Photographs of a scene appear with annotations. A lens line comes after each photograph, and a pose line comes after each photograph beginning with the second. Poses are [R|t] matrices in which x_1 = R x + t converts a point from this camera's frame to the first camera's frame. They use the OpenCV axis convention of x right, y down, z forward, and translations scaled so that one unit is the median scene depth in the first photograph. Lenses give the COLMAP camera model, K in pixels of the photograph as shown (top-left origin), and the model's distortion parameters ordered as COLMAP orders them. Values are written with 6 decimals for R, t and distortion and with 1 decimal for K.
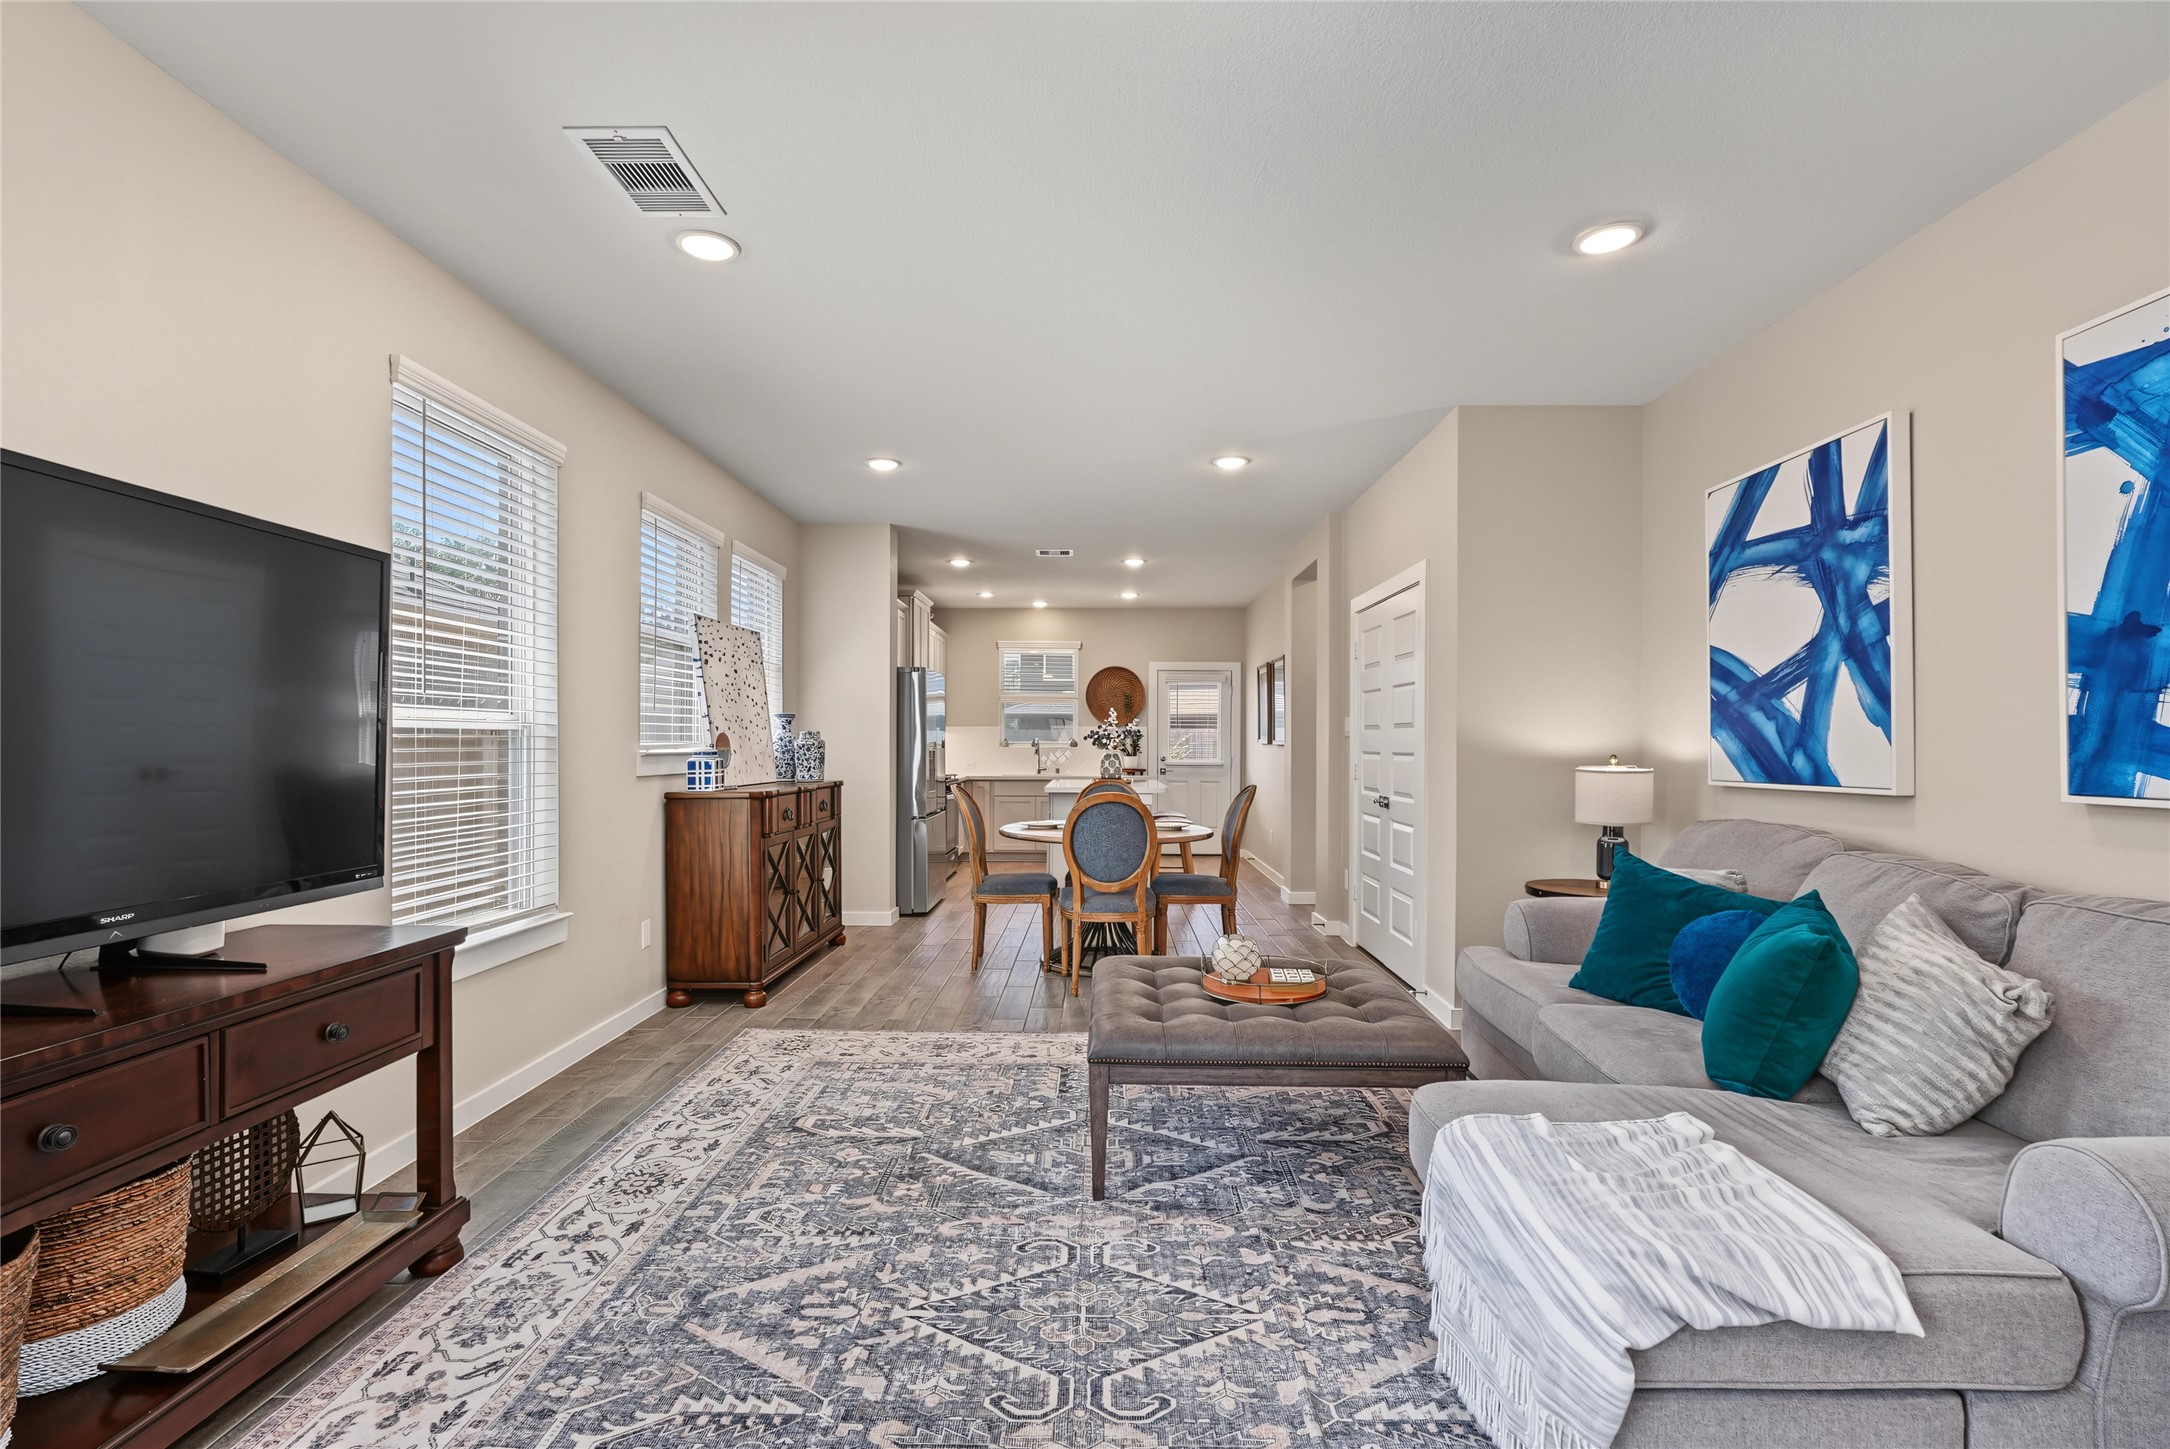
lens RADIAL K [[981.7, 0, 1082.2], [0, 981.7, 742.7], [0, 0, 1]] dist [-0.000731, -0.000617]
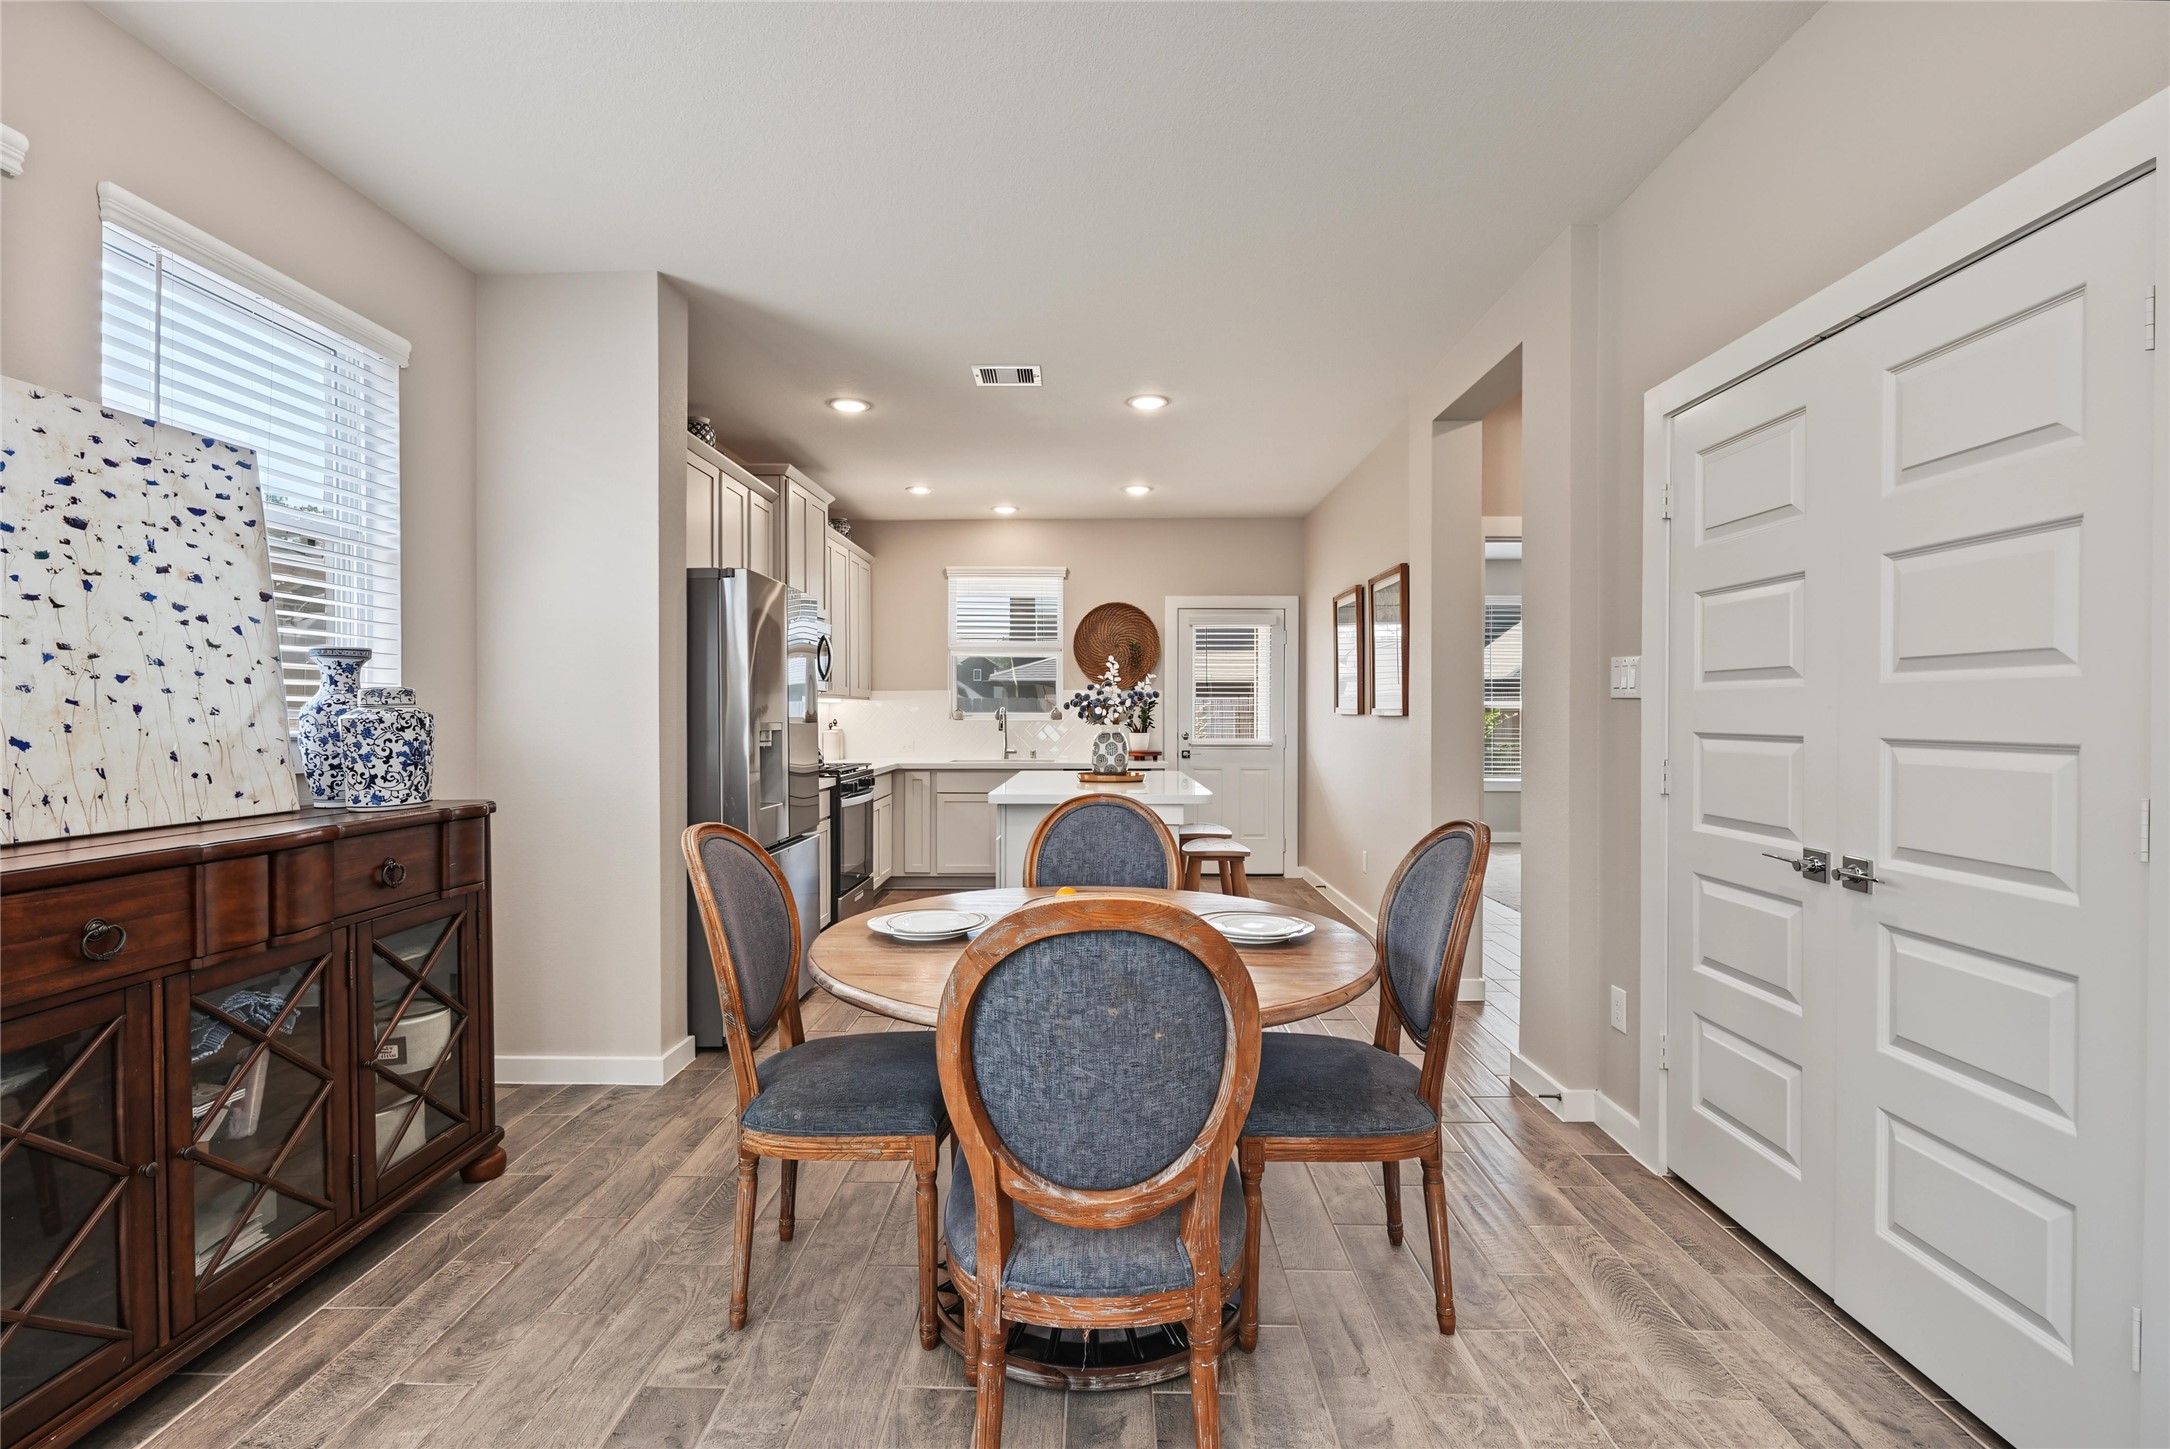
lens RADIAL K [[981.7, 0, 1087.8], [0, 981.7, 714.1], [0, 0, 1]] dist [-0.000731, -0.000617]
pose [[0.999984, -0.002968, 0.004758, 0.036283], [0.002963, 0.999995, 0.000977, -0.000899], [-0.004761, -0.000963, 0.999988, 1.109272]]
